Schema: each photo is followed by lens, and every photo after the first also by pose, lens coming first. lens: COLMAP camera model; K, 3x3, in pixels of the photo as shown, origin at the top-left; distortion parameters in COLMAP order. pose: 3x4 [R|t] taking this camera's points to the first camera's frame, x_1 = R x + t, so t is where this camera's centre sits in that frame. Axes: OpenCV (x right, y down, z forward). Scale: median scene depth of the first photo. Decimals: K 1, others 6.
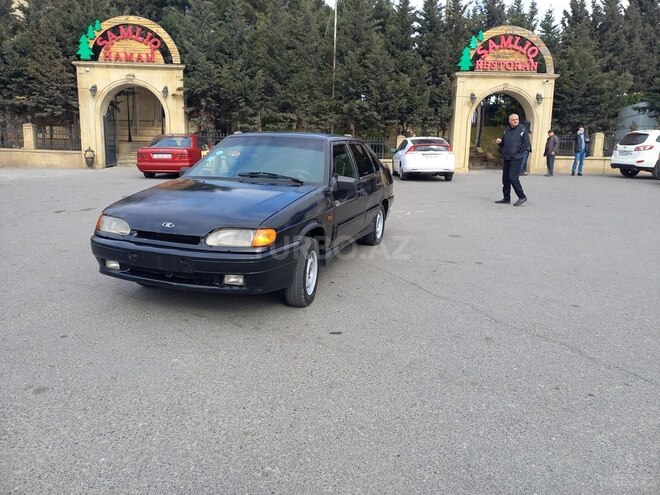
lens RADIAL K [[496.9, 0, 329.1], [0, 496.9, 228.2], [0, 0, 1]] dist [0.078142, -0.055045]
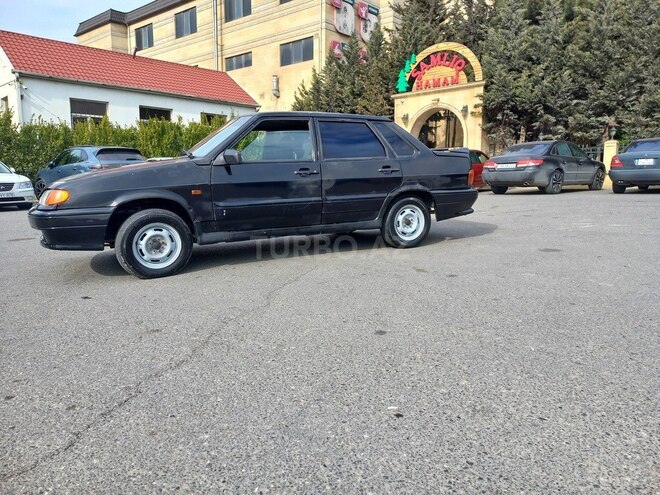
lens RADIAL K [[496.7, 0, 329.6], [0, 496.7, 234.0], [0, 0, 1]] dist [0.078055, -0.054446]
pose [[0.709754, 0.051947, -0.702532, 0.198188], [-0.087734, 0.996031, -0.014987, 0.011860], [0.698965, 0.072273, 0.711494, 0.120950]]
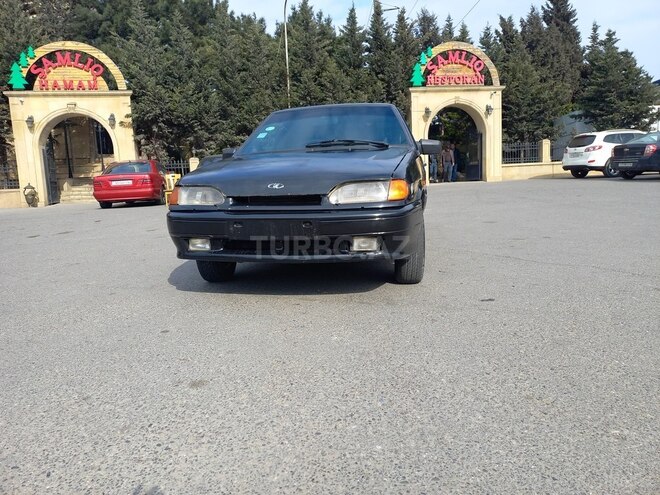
lens RADIAL K [[496.7, 0, 329.6], [0, 496.7, 234.0], [0, 0, 1]] dist [0.078055, -0.054446]
pose [[0.988527, -0.079398, 0.128496, -0.063539], [0.086459, 0.994983, -0.050333, 0.022157], [-0.123855, 0.060865, 0.990432, 0.035952]]
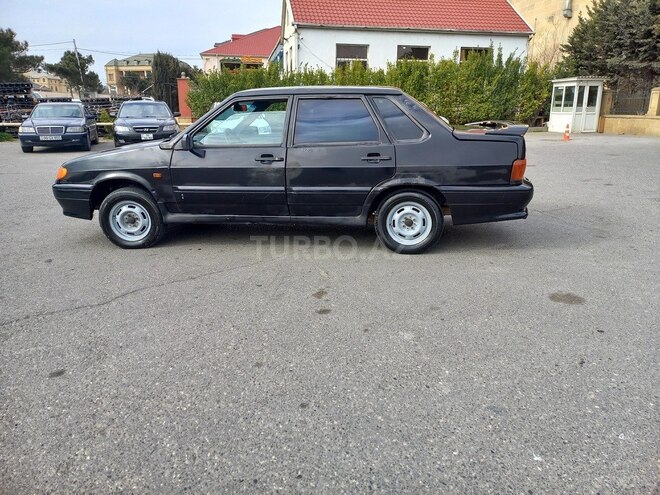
lens RADIAL K [[496.9, 0, 329.1], [0, 496.9, 228.2], [0, 0, 1]] dist [0.078142, -0.055045]
pose [[0.177640, 0.209275, -0.961586, 0.243566], [-0.154904, 0.970892, 0.182684, -0.035671], [0.971827, 0.116502, 0.204887, 0.268203]]
